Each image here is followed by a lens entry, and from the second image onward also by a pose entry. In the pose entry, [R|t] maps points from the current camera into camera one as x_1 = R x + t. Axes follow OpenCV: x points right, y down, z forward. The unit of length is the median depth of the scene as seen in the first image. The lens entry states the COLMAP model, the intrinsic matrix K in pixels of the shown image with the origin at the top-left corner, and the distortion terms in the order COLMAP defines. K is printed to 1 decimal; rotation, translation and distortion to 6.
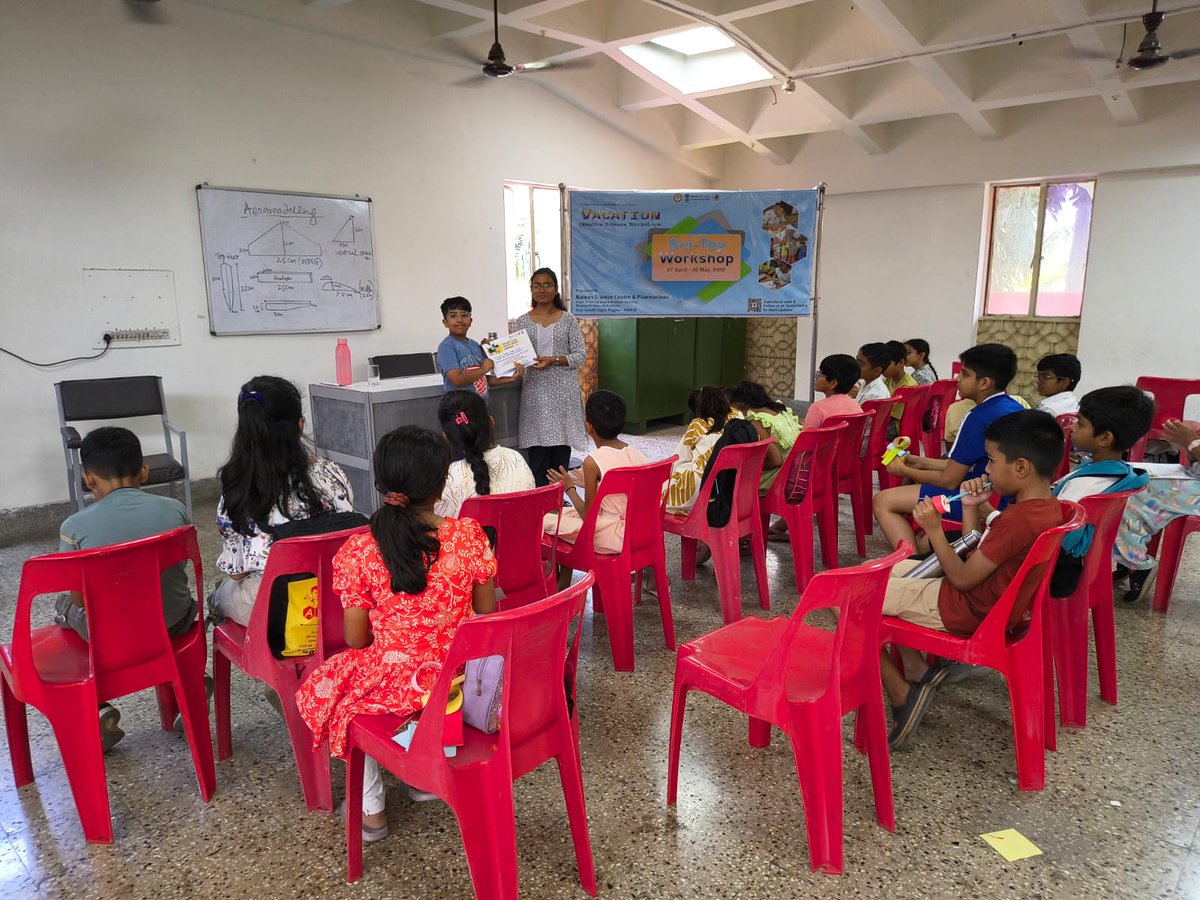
lens RADIAL K [[824.0, 0, 600.0], [0, 824.0, 450.0], [0, 0, 1]] dist [0.052762, -0.056602]
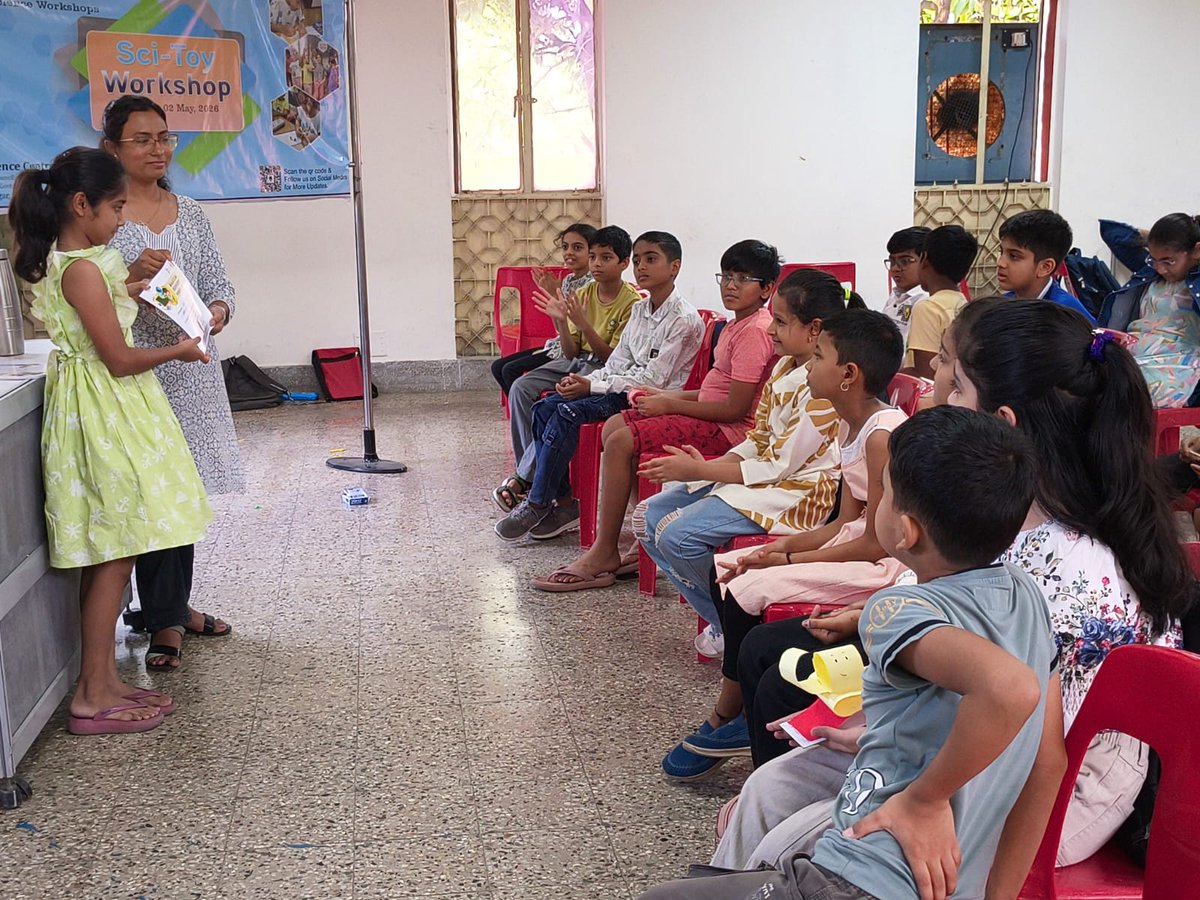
lens RADIAL K [[1549.2, 0, 600.0], [0, 1549.2, 450.0], [0, 0, 1]] dist [-0.001513, -0.011189]
pose [[0.632618, -0.153861, 0.759026, -0.442698], [0.160914, 0.984792, 0.065510, -0.040183], [-0.757562, 0.080695, 0.647756, 0.239485]]
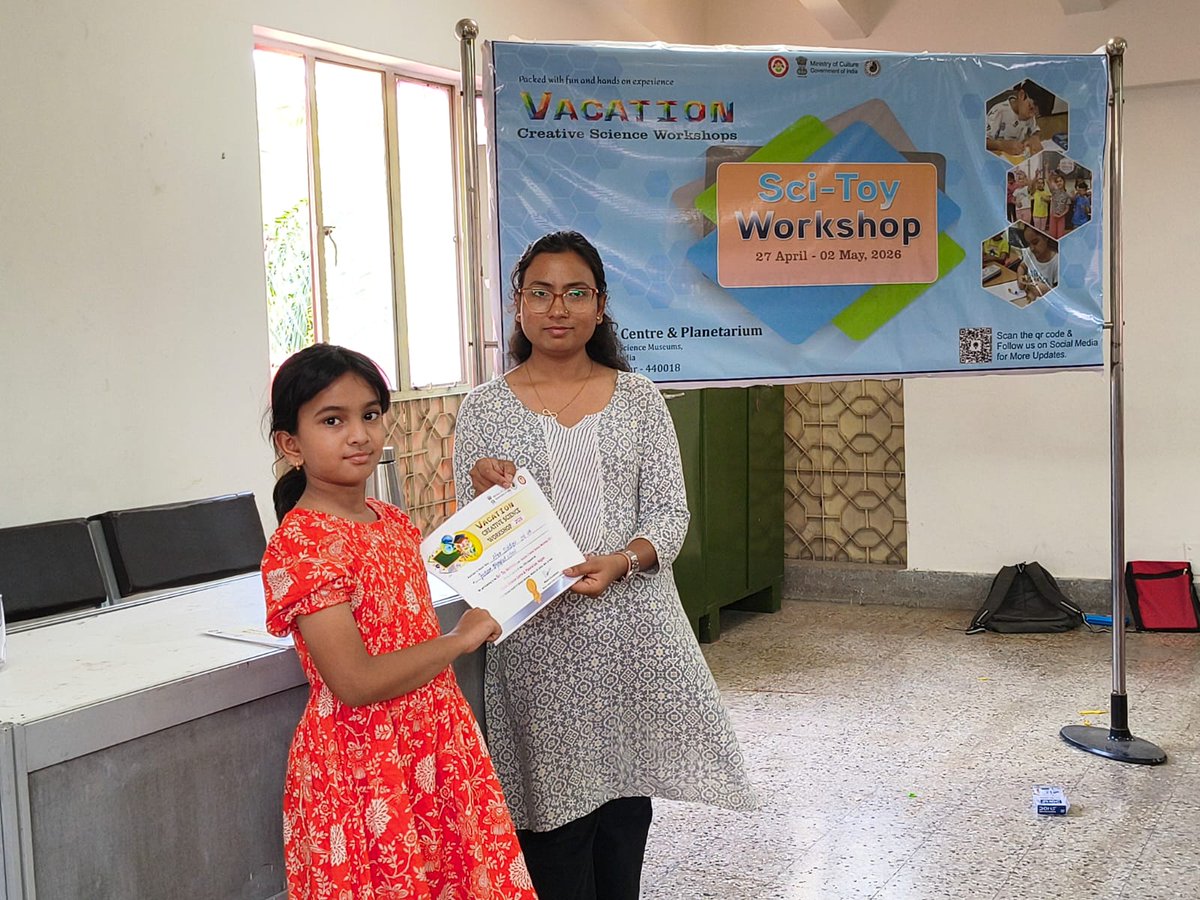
lens RADIAL K [[1549.2, 0, 600.0], [0, 1549.2, 450.0], [0, 0, 1]] dist [-0.001513, -0.011189]
pose [[0.967433, -0.045434, 0.249016, -0.160094], [0.075581, 0.990731, -0.112869, -0.061475], [-0.241580, 0.128014, 0.961900, 0.369154]]
